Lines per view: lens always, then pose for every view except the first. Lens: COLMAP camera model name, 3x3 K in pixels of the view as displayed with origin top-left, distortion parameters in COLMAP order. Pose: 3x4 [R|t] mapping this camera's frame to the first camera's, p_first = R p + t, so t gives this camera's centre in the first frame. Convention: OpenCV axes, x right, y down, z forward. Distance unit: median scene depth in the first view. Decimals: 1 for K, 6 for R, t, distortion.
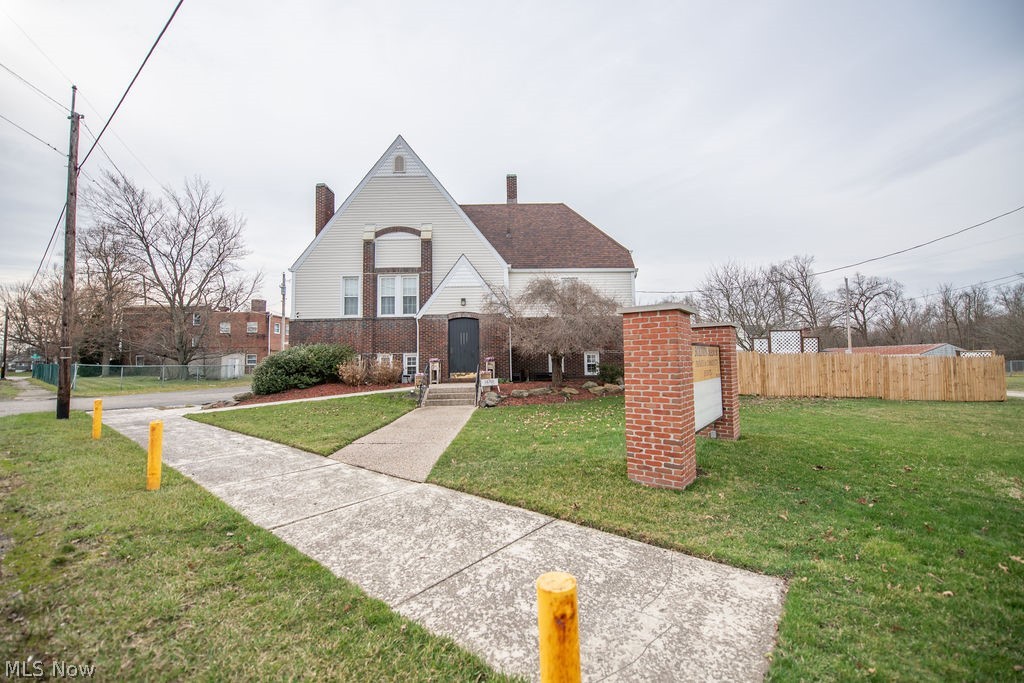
lens RADIAL K [[413.9, 0, 516.7], [0, 413.9, 342.0], [0, 0, 1]] dist [-0.013730, -0.001252]
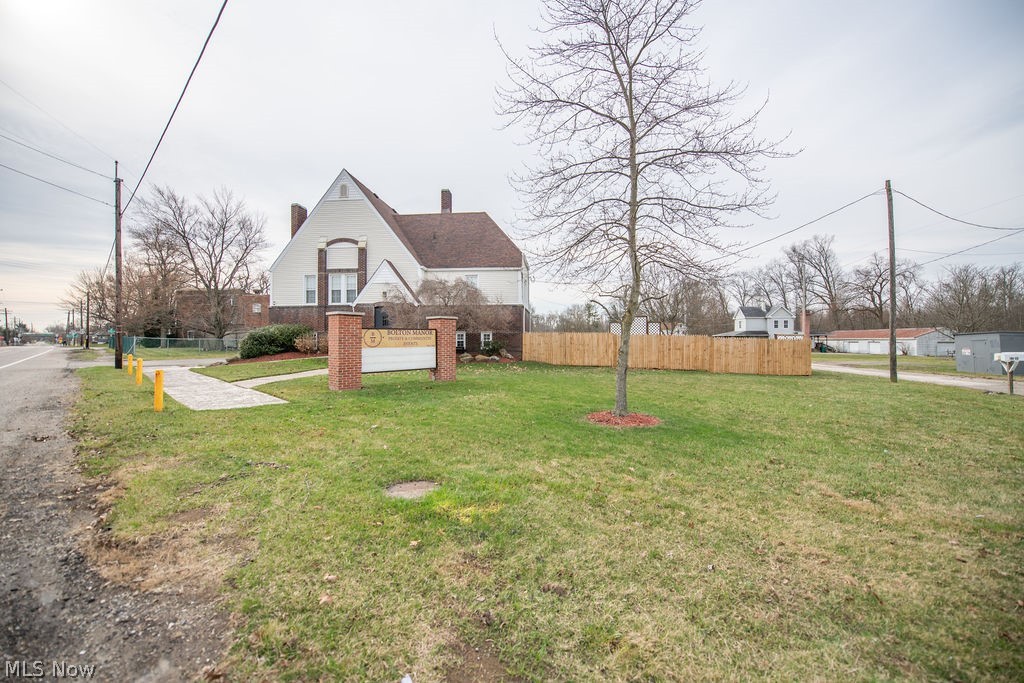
lens RADIAL K [[413.9, 0, 516.4], [0, 413.9, 340.9], [0, 0, 1]] dist [-0.013730, -0.001252]
pose [[0.995464, 0.013133, -0.094228, 0.399069], [-0.008468, 0.998726, 0.049742, -0.013341], [0.094761, -0.048718, 0.994307, -0.302073]]
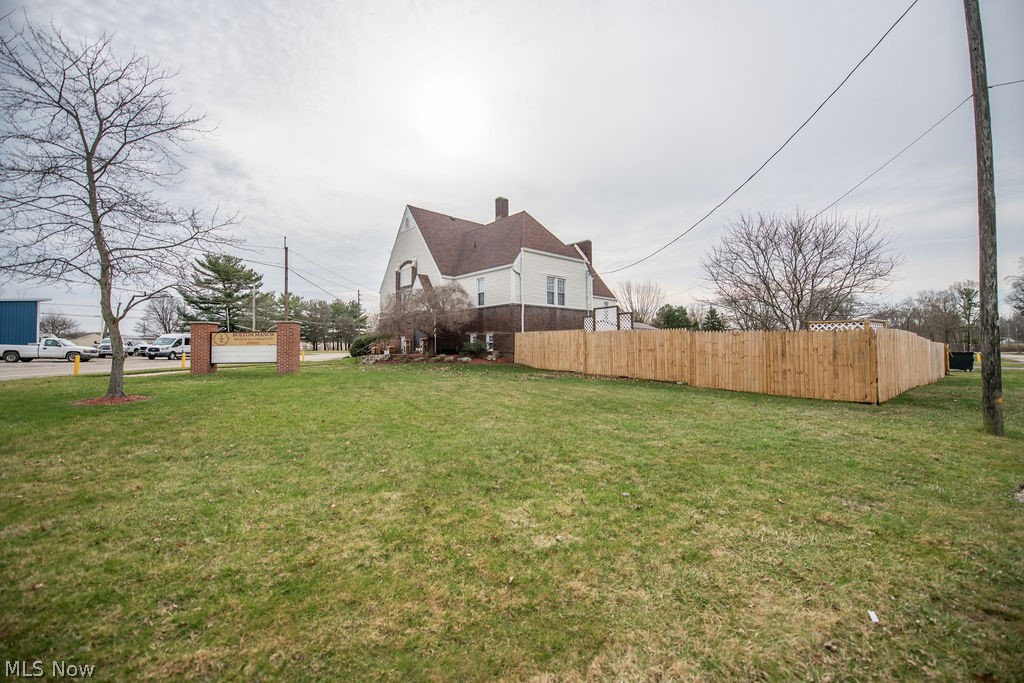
lens RADIAL K [[413.9, 0, 512.4], [0, 413.9, 342.8], [0, 0, 1]] dist [-0.013730, -0.001252]
pose [[0.666172, -0.001957, -0.745796, 1.199983], [0.033080, 0.999090, 0.026926, 0.020524], [0.745064, -0.042608, 0.665631, 0.182172]]
